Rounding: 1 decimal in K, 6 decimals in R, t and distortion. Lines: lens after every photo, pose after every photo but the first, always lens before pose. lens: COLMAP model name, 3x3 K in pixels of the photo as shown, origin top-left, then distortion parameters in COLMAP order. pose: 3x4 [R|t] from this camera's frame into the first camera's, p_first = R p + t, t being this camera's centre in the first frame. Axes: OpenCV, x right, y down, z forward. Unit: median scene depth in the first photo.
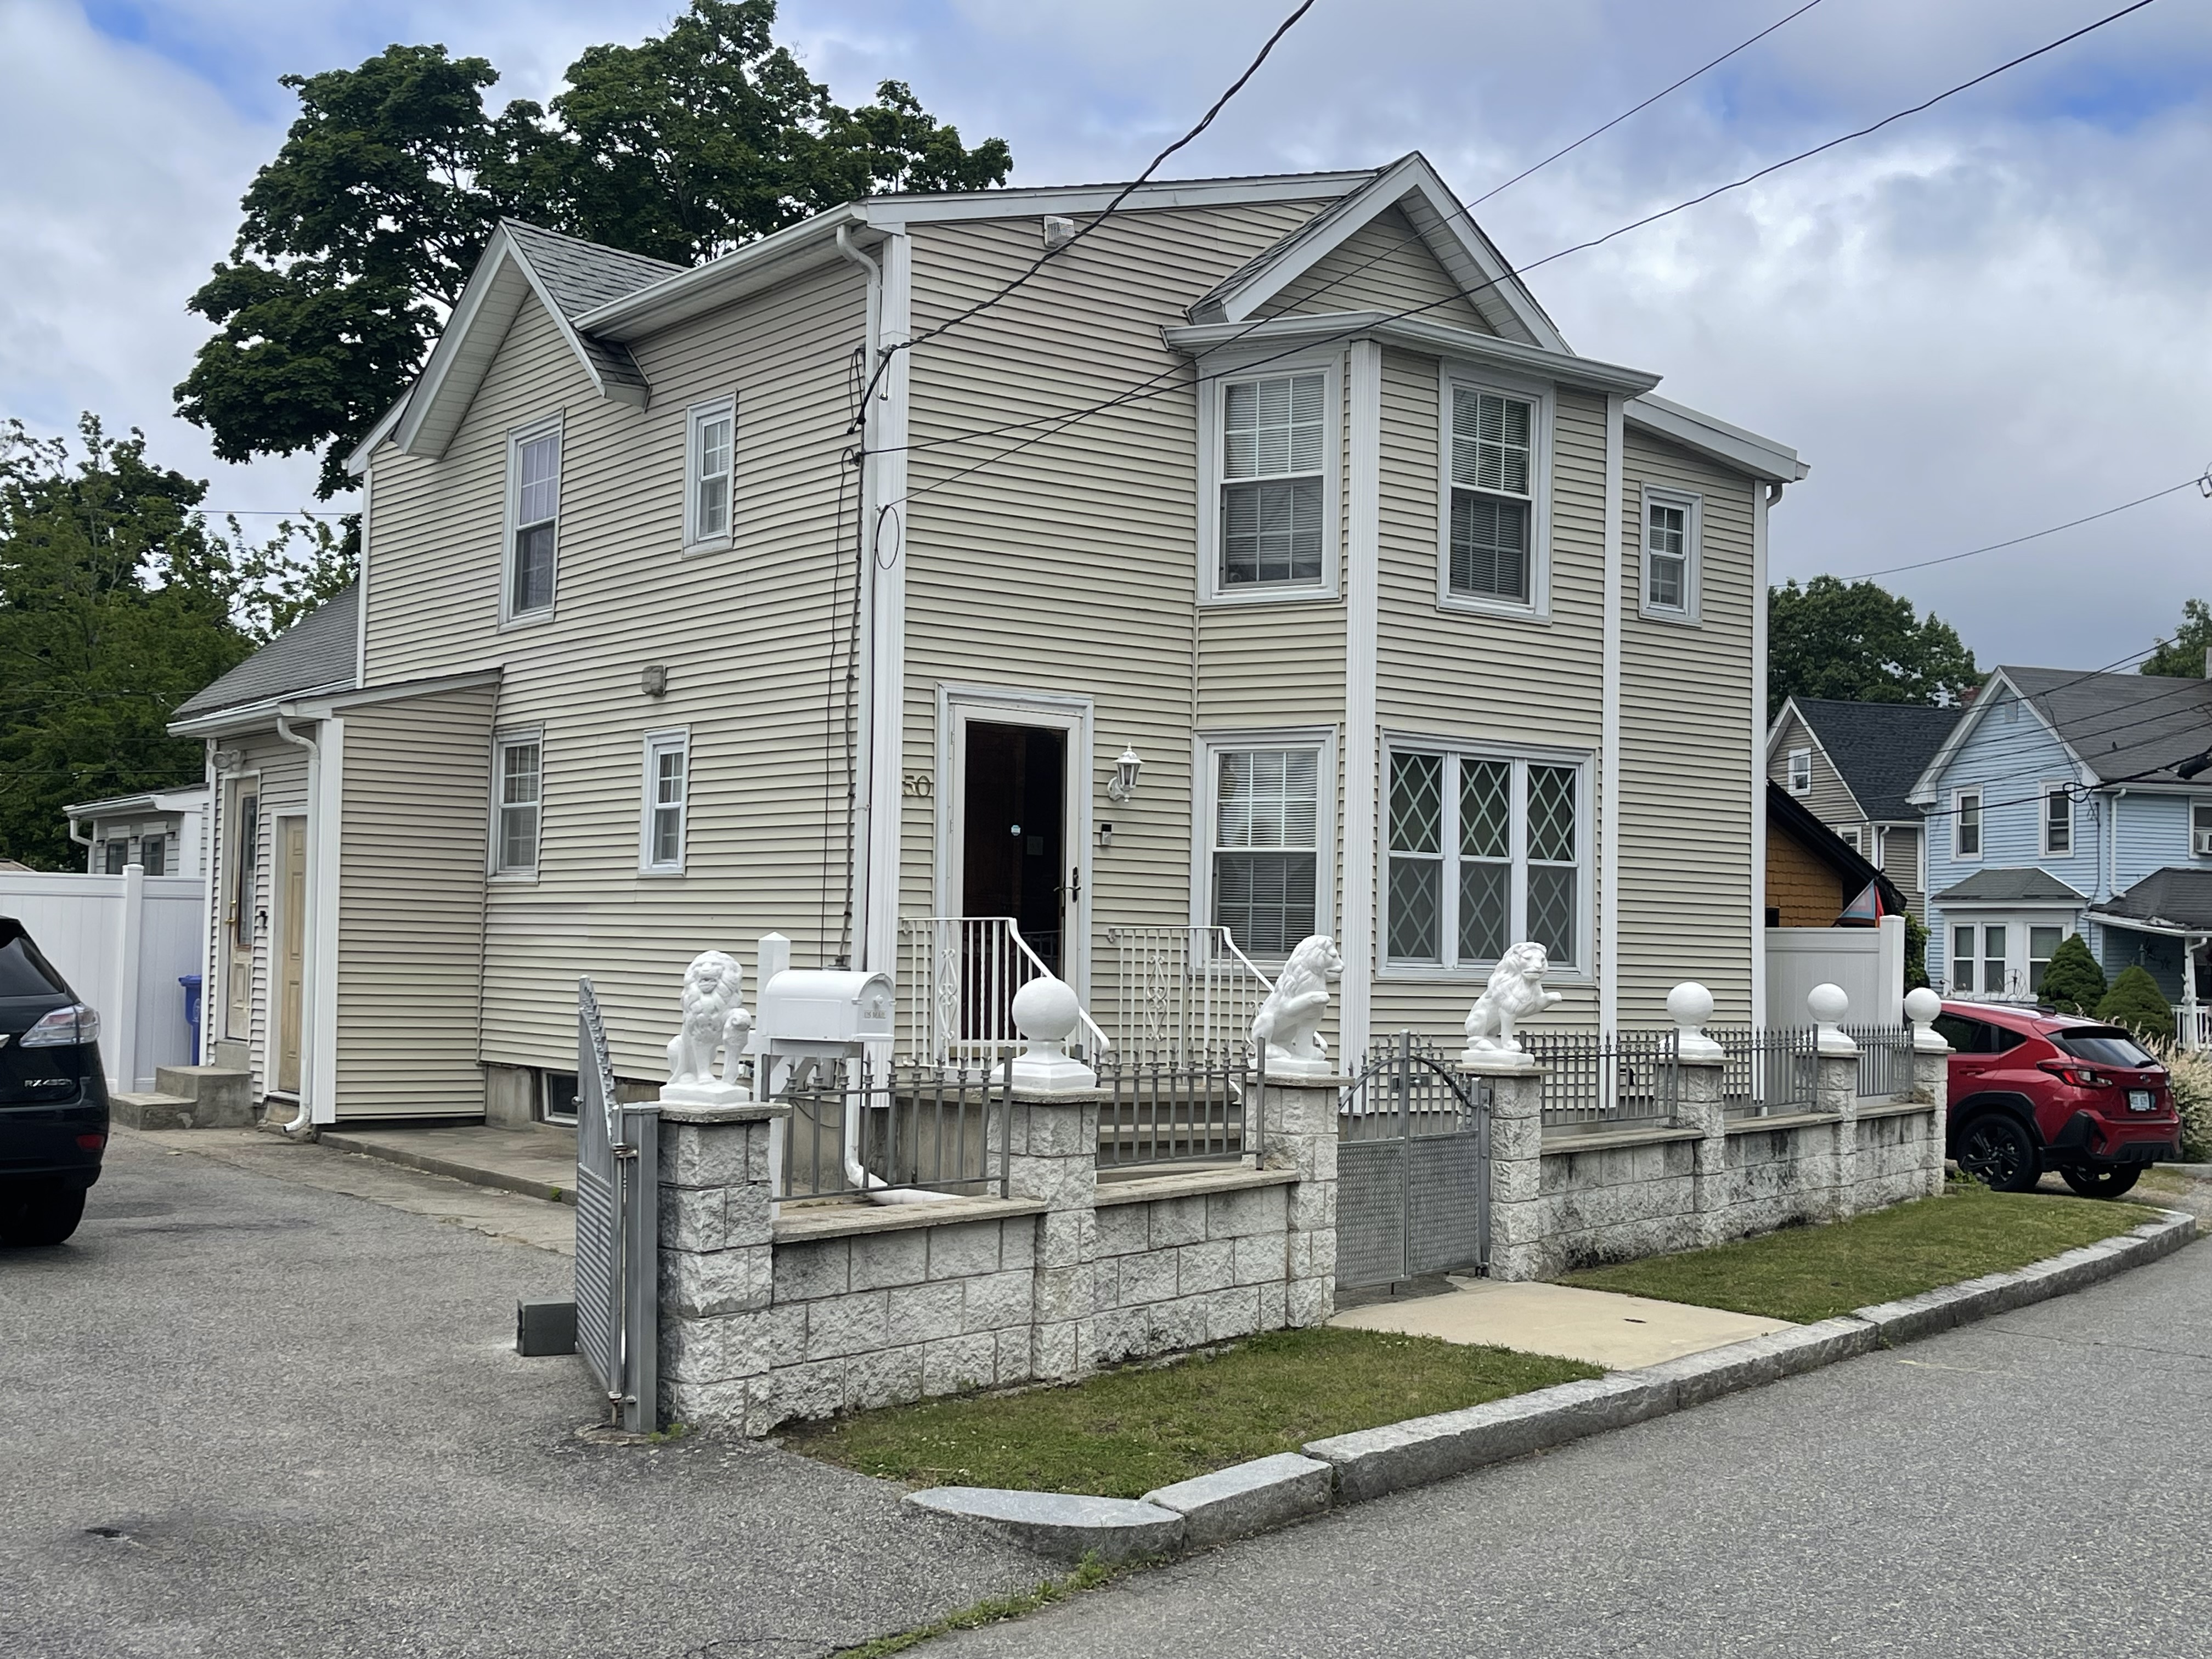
lens RADIAL K [[2523.9, 0, 1109.7], [0, 2523.9, 841.6], [0, 0, 1]] dist [0.182123, -0.522664]
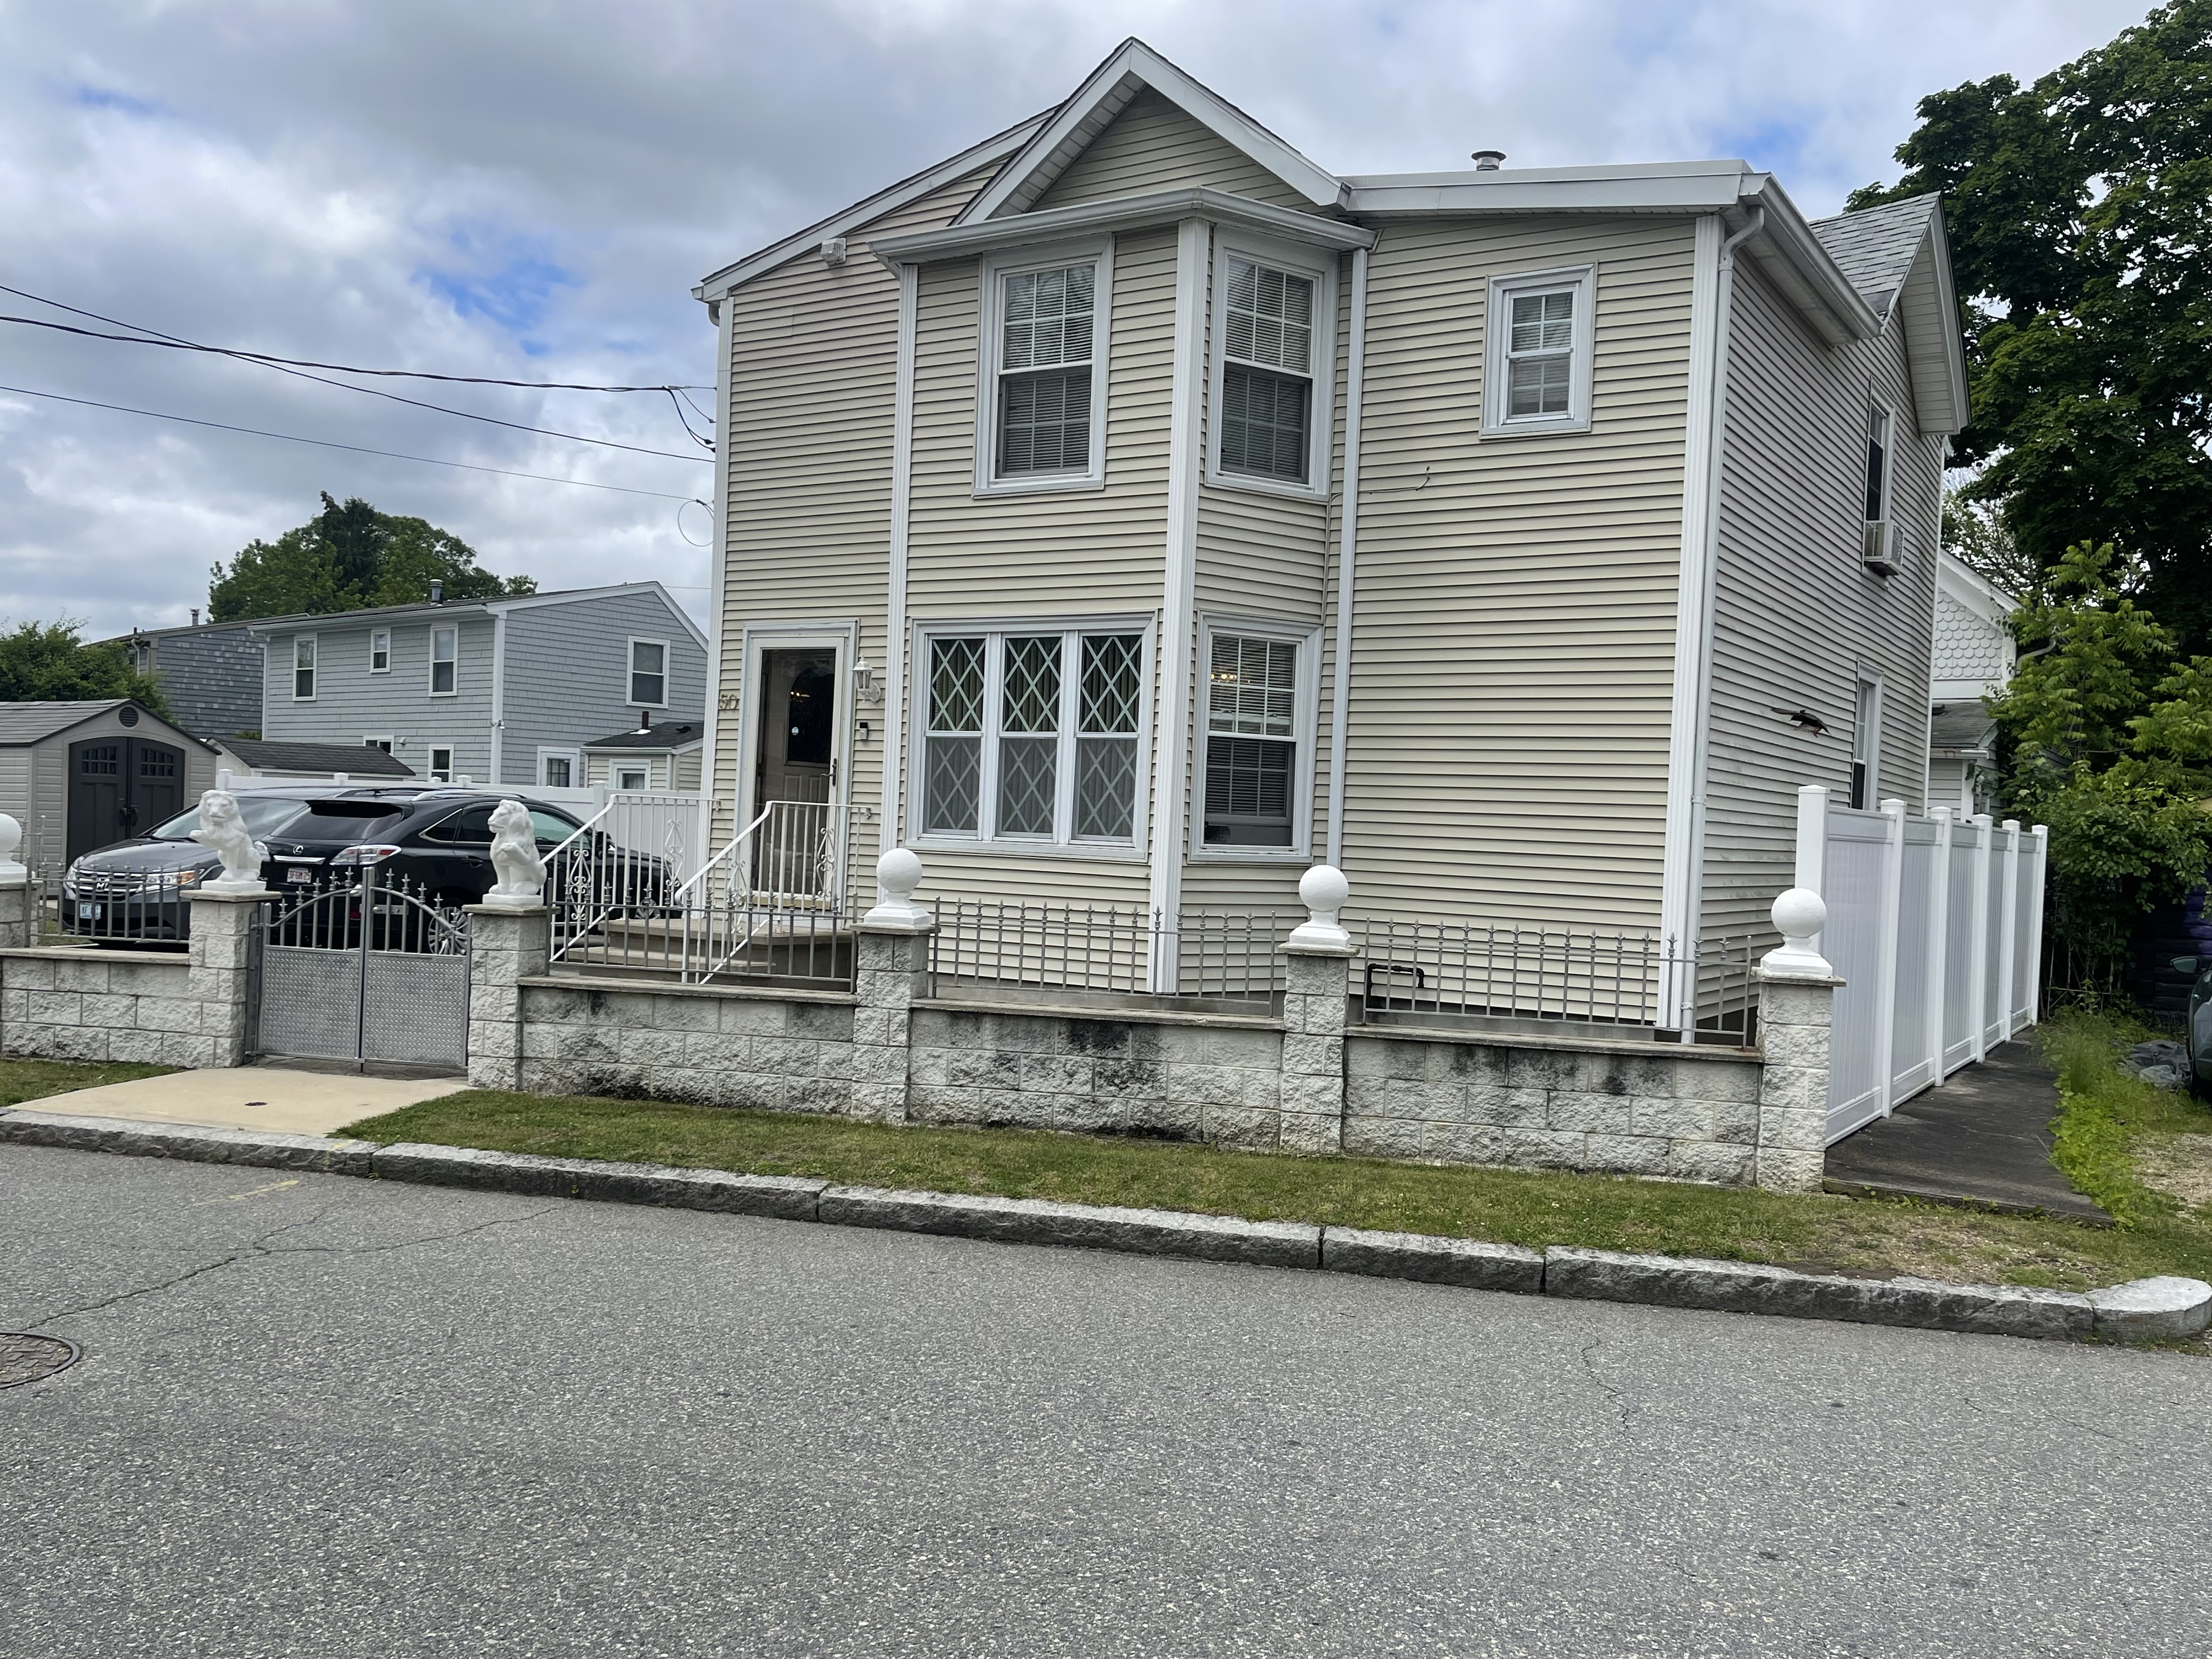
lens RADIAL K [[1840.8, 0, 1106.0], [0, 1840.8, 829.5], [0, 0, 1]] dist [0.104569, -0.162917]
pose [[0.362835, -0.005710, -0.931836, 0.865416], [0.013967, 0.999902, -0.000689, 0.046967], [0.931749, -0.012765, 0.362880, 0.775740]]
